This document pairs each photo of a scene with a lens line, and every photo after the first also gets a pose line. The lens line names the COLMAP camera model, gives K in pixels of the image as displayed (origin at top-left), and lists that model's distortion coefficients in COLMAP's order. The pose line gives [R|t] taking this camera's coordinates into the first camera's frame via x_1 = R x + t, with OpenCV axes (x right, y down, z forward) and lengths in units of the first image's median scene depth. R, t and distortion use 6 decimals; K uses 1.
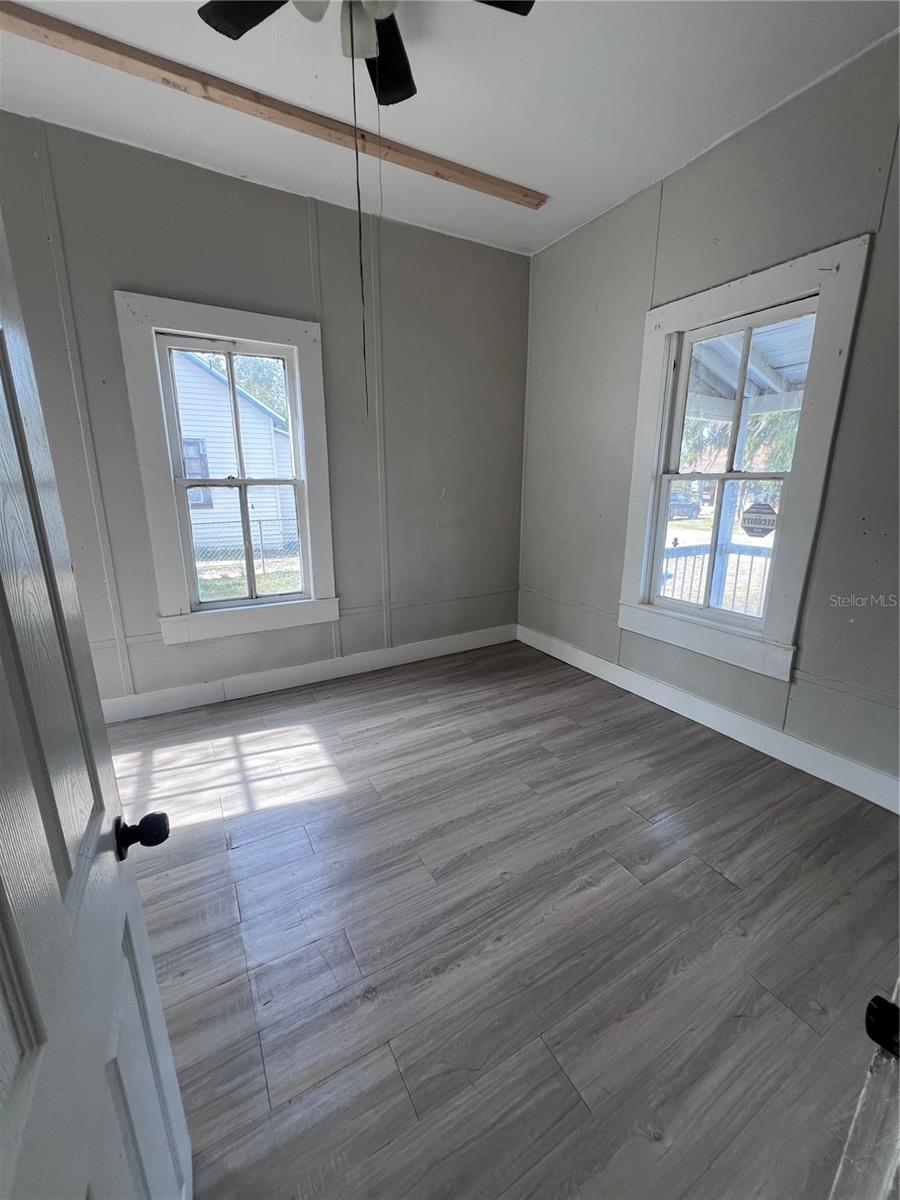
lens RADIAL K [[479.1, 0, 452.8], [0, 479.1, 600.1], [0, 0, 1]] dist [-0.001831, -0.000144]
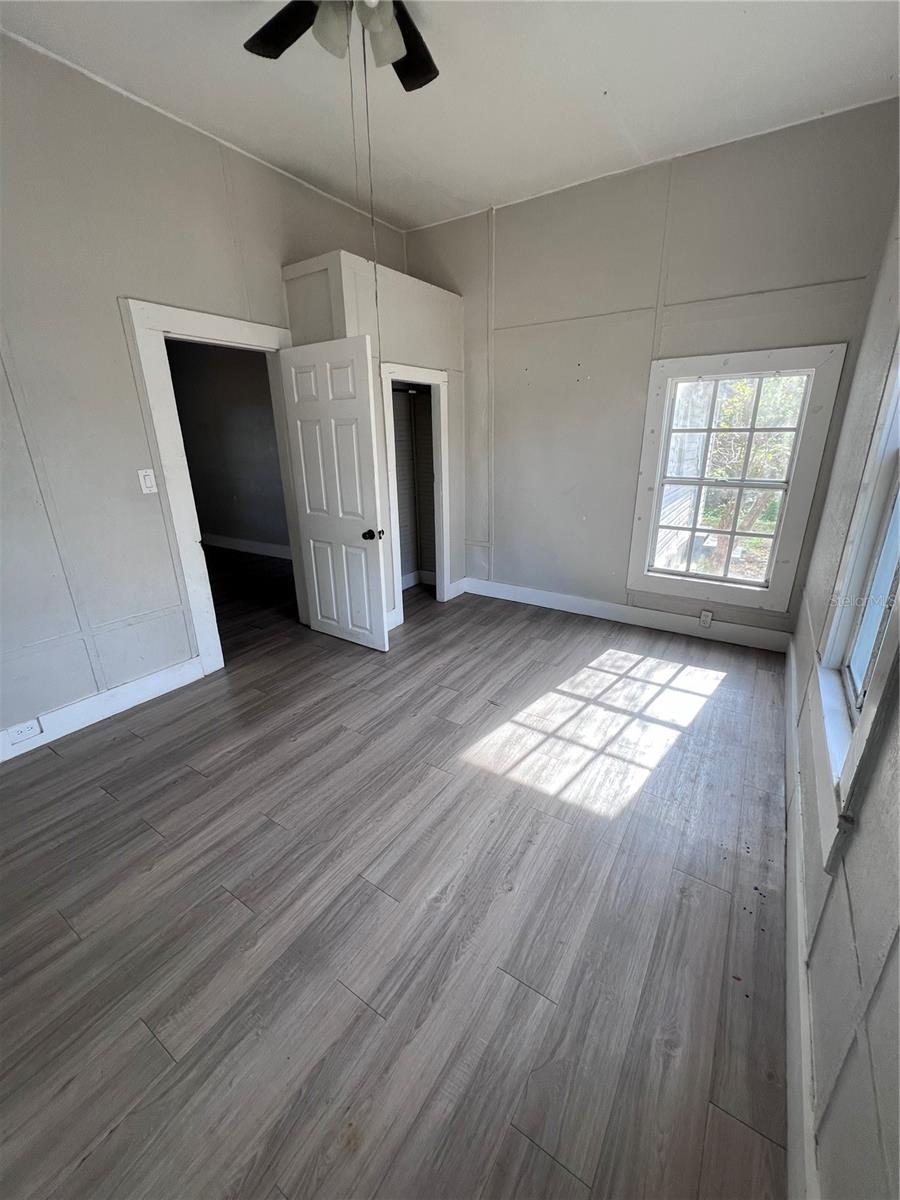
lens RADIAL K [[479.1, 0, 452.8], [0, 479.1, 600.1], [0, 0, 1]] dist [-0.001831, -0.000144]
pose [[-0.890442, 0.153760, -0.428334, 0.166090], [-0.102480, 0.849276, 0.517907, -0.386537], [0.443407, 0.505062, -0.740474, 1.451339]]
